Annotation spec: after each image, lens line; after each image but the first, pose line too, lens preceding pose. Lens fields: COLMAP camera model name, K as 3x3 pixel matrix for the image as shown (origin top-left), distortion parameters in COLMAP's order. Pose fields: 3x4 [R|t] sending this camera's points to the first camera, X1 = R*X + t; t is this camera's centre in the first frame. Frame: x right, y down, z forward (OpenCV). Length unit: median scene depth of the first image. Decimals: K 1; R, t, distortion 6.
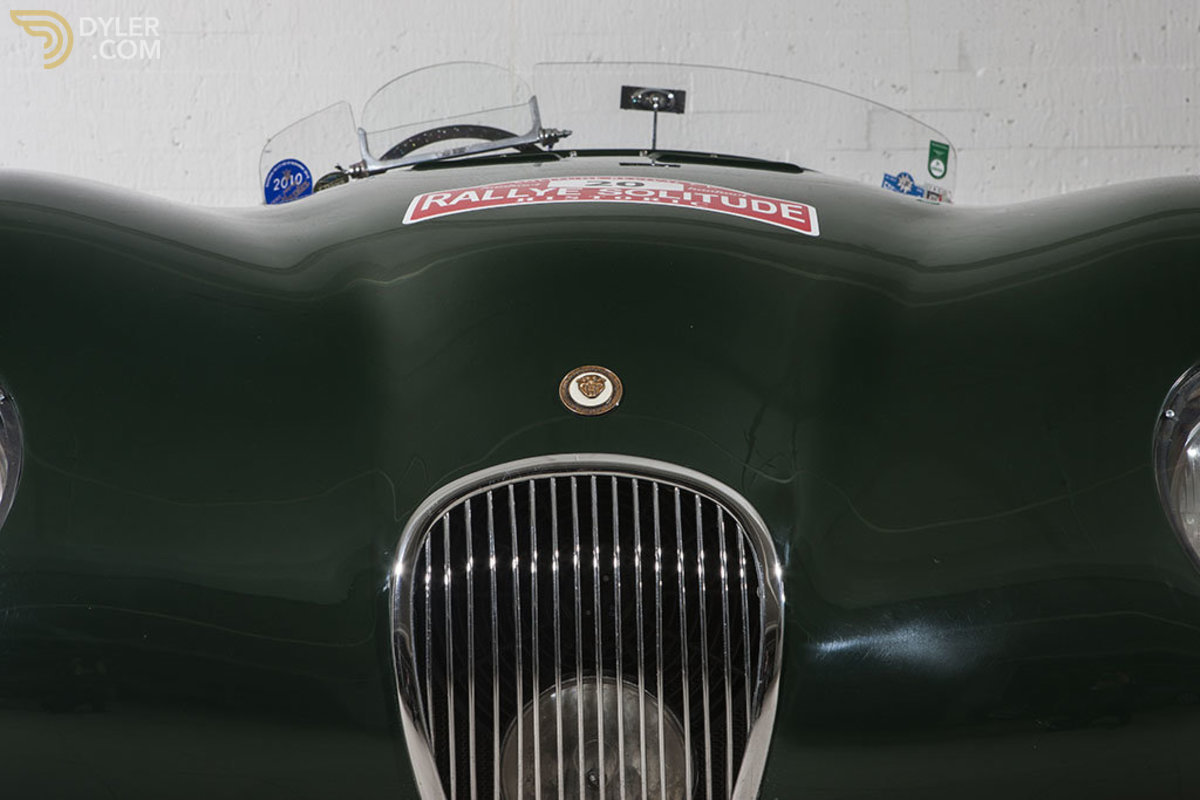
lens RADIAL K [[2200.4, 0, 600.0], [0, 2200.4, 400.0], [0, 0, 1]] dist [0.198652, 0.046073]
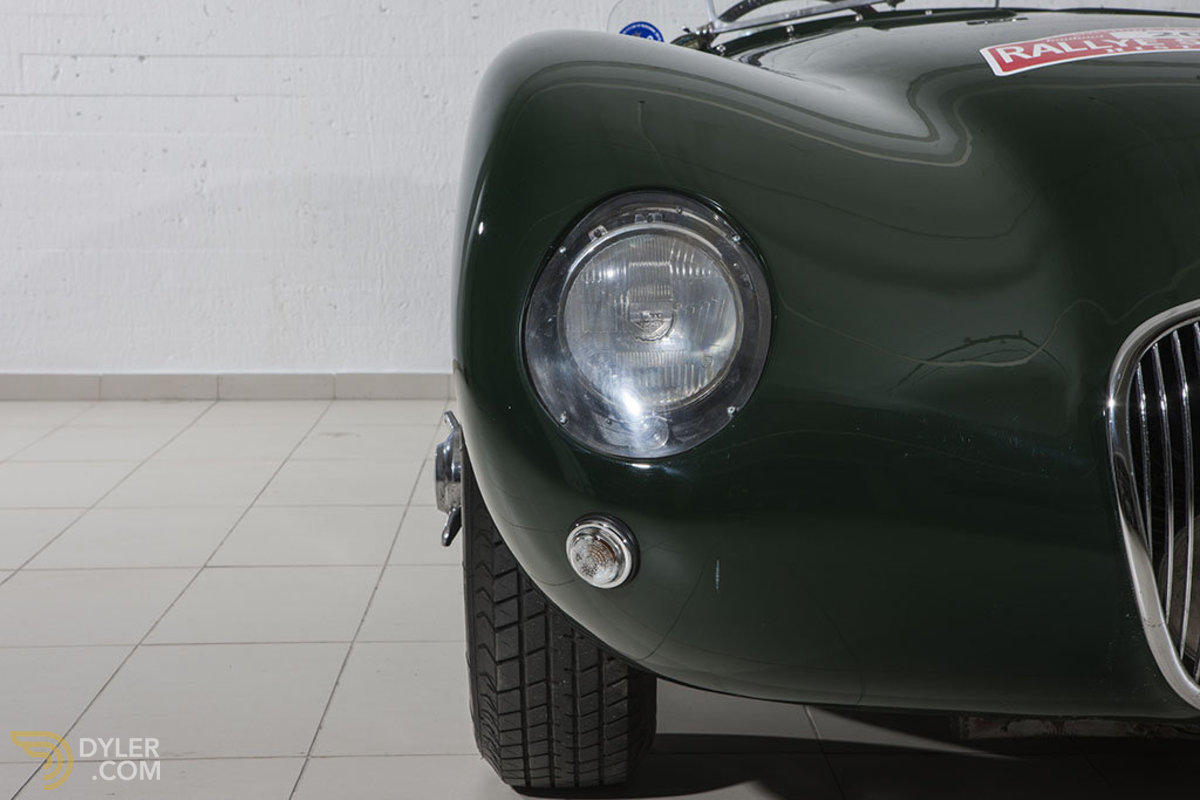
lens RADIAL K [[2276.4, 0, 600.0], [0, 2276.4, 400.0], [0, 0, 1]] dist [0.207568, 0.044979]
pose [[0.999688, -0.006312, 0.024148, -0.249728], [0.005058, 0.998651, 0.051677, 0.013420], [-0.024441, -0.051538, 0.998372, -0.074943]]
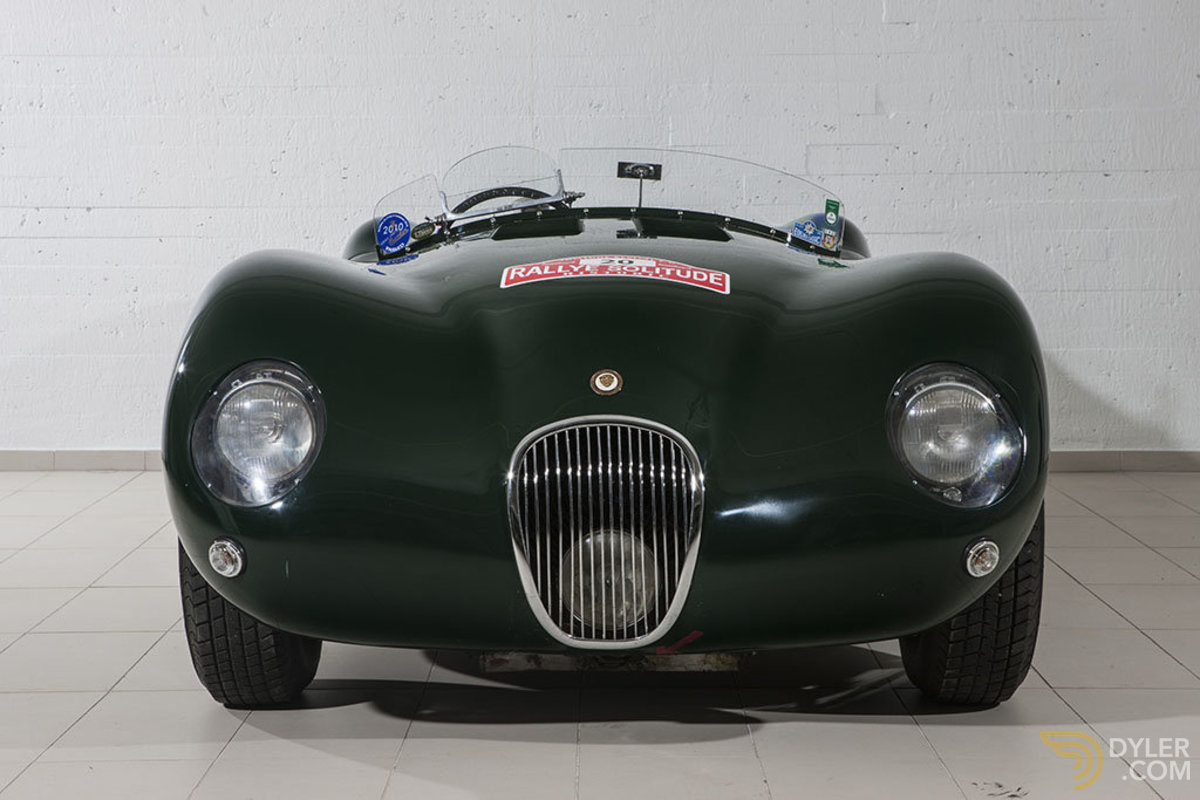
lens RADIAL K [[2276.4, 0, 600.0], [0, 2276.4, 400.0], [0, 0, 1]] dist [0.207568, 0.044979]
pose [[0.999984, -0.003570, 0.004459, -0.013330], [0.003469, 0.999741, 0.022502, -0.024062], [-0.004538, -0.022486, 0.999737, -0.717681]]
